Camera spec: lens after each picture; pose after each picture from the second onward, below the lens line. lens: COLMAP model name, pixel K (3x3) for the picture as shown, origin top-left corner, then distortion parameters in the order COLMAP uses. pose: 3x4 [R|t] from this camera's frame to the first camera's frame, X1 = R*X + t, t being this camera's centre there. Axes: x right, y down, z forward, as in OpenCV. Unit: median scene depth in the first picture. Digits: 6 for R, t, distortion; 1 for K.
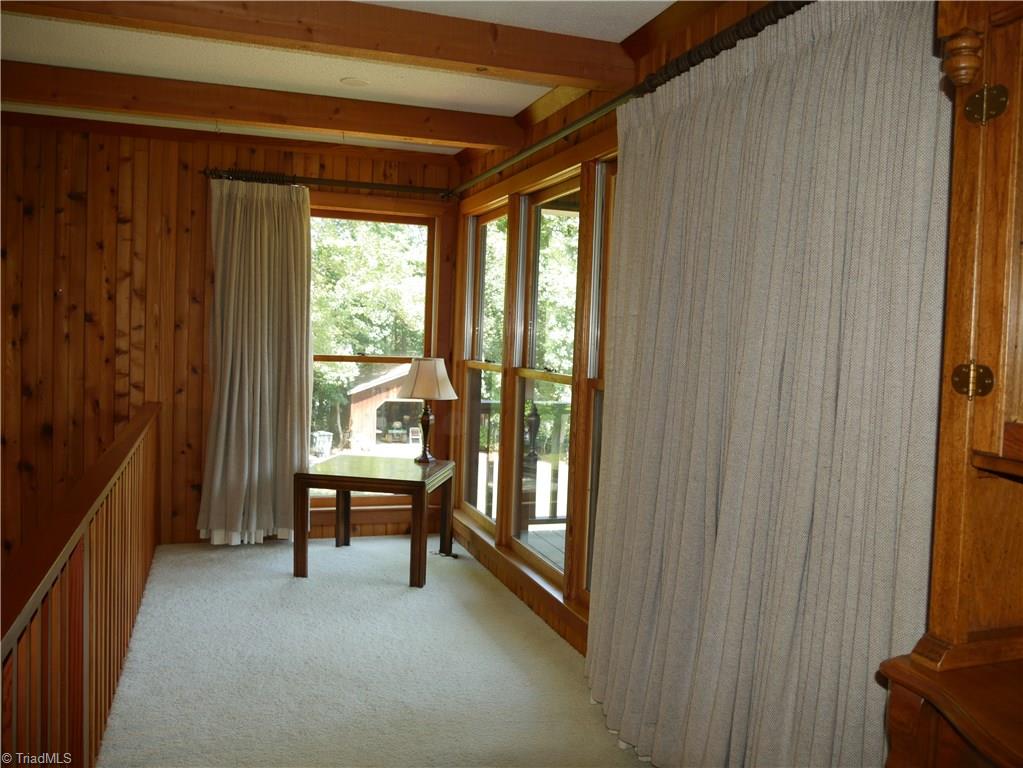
lens RADIAL K [[854.2, 0, 511.5], [0, 854.2, 384.0], [0, 0, 1]] dist [-0.067298, 0.044324]
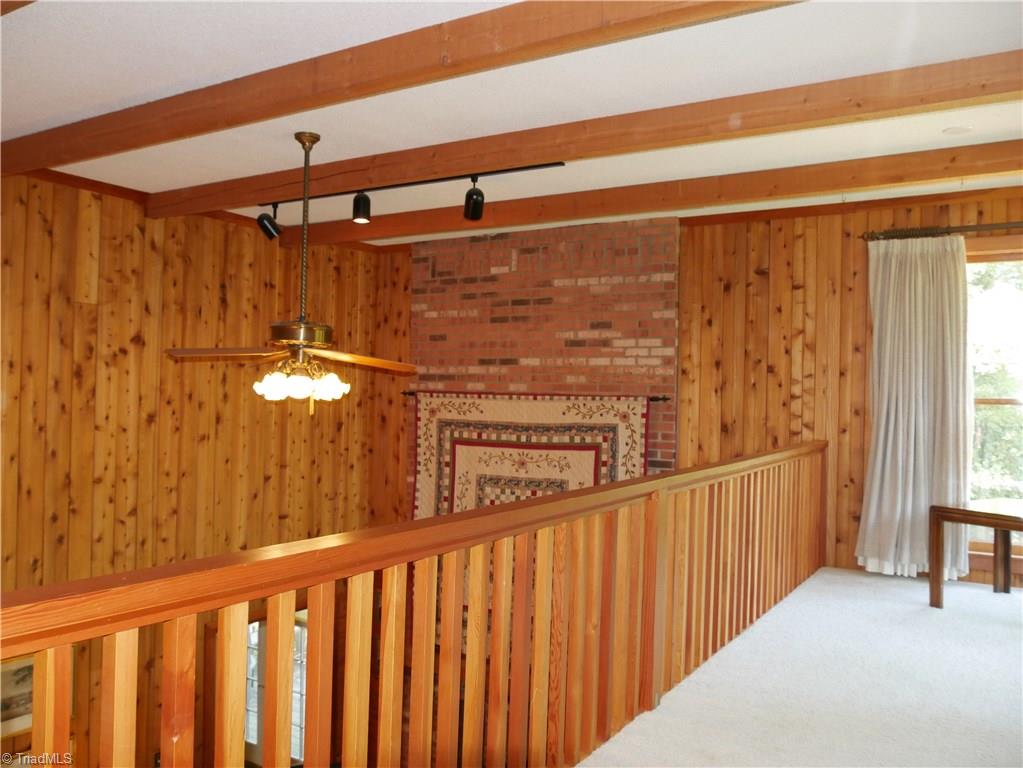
lens RADIAL K [[854.2, 0, 511.5], [0, 854.2, 384.0], [0, 0, 1]] dist [-0.067298, 0.044324]
pose [[0.627862, -0.034740, -0.777549, 0.211953], [-0.037639, 0.996479, -0.074914, 0.047637], [0.777414, 0.076302, 0.624344, -0.054875]]
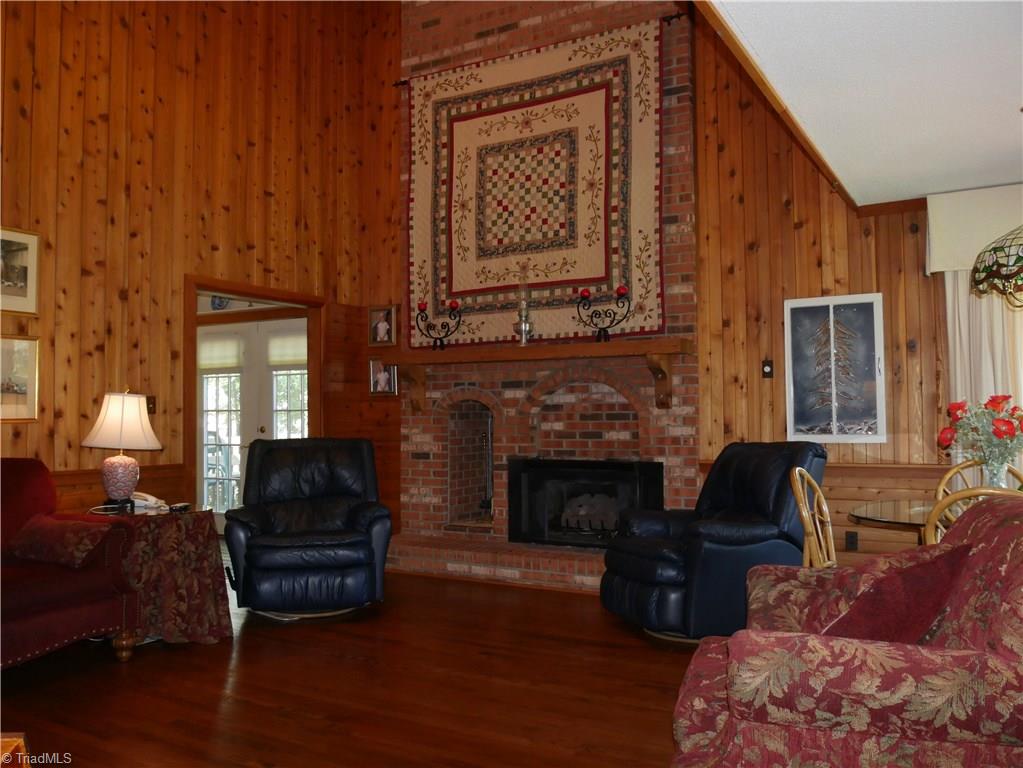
lens RADIAL K [[854.2, 0, 511.5], [0, 854.2, 384.0], [0, 0, 1]] dist [-0.067298, 0.044324]
pose [[0.652936, -0.071596, -0.754021, 0.071716], [-0.005613, 0.995038, -0.099341, 0.585646], [0.757392, 0.069096, 0.649294, 0.006204]]
